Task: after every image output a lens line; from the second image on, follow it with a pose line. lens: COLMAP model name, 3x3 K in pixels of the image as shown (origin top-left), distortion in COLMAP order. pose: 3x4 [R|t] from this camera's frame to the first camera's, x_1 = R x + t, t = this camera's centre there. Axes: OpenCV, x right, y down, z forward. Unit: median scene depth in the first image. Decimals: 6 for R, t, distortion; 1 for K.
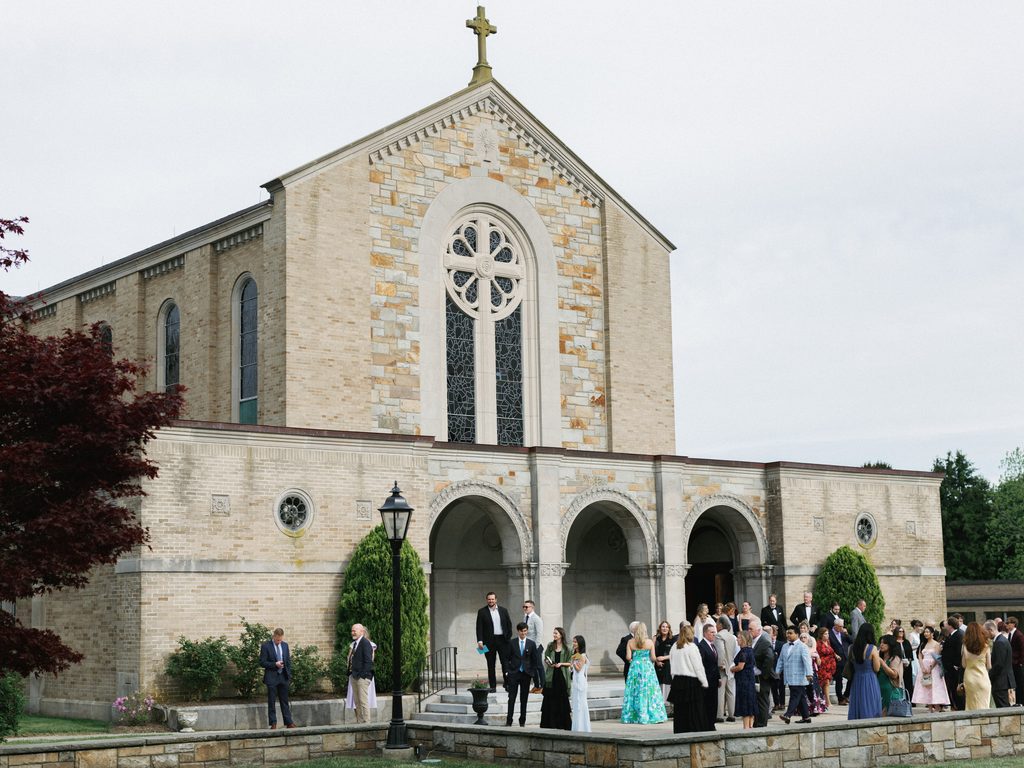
lens RADIAL K [[1668.0, 0, 512.0], [0, 1668.0, 384.0], [0, 0, 1]] dist [0.010219, 0.046402]
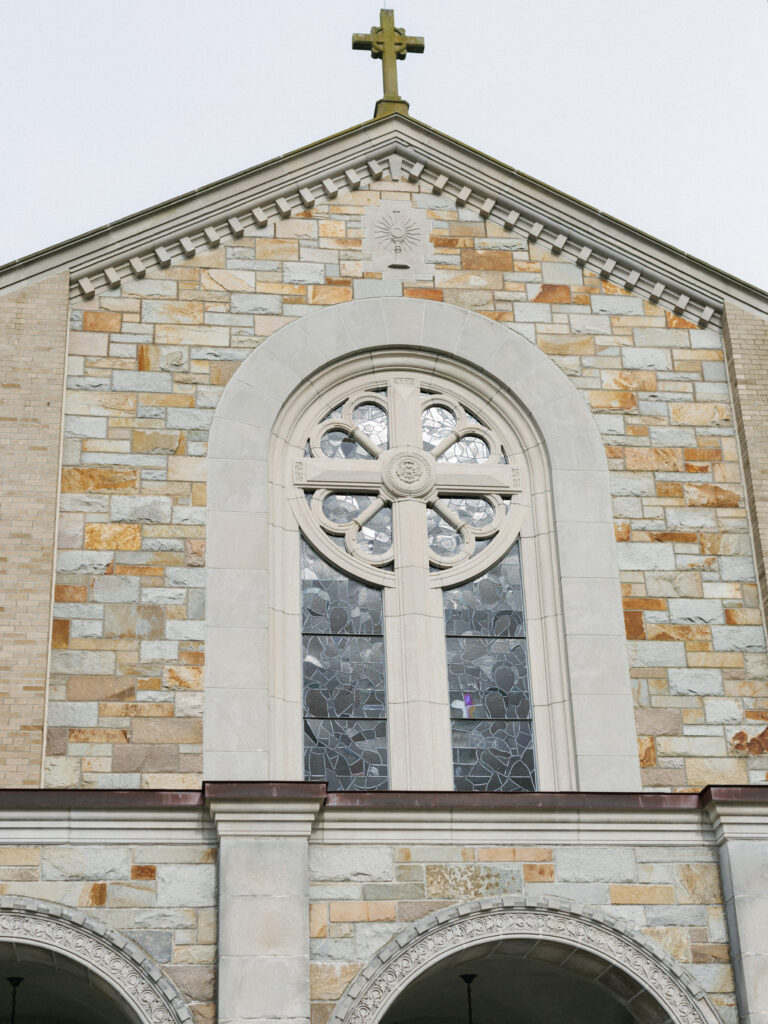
lens RADIAL K [[1722.1, 0, 384.0], [0, 1722.1, 512.0], [0, 0, 1]] dist [0.009401, 0.029415]
pose [[0.846837, -0.250349, -0.469246, 0.191414], [0.093528, 0.938636, -0.331987, 0.090757], [0.523564, 0.237251, 0.818286, 0.622702]]
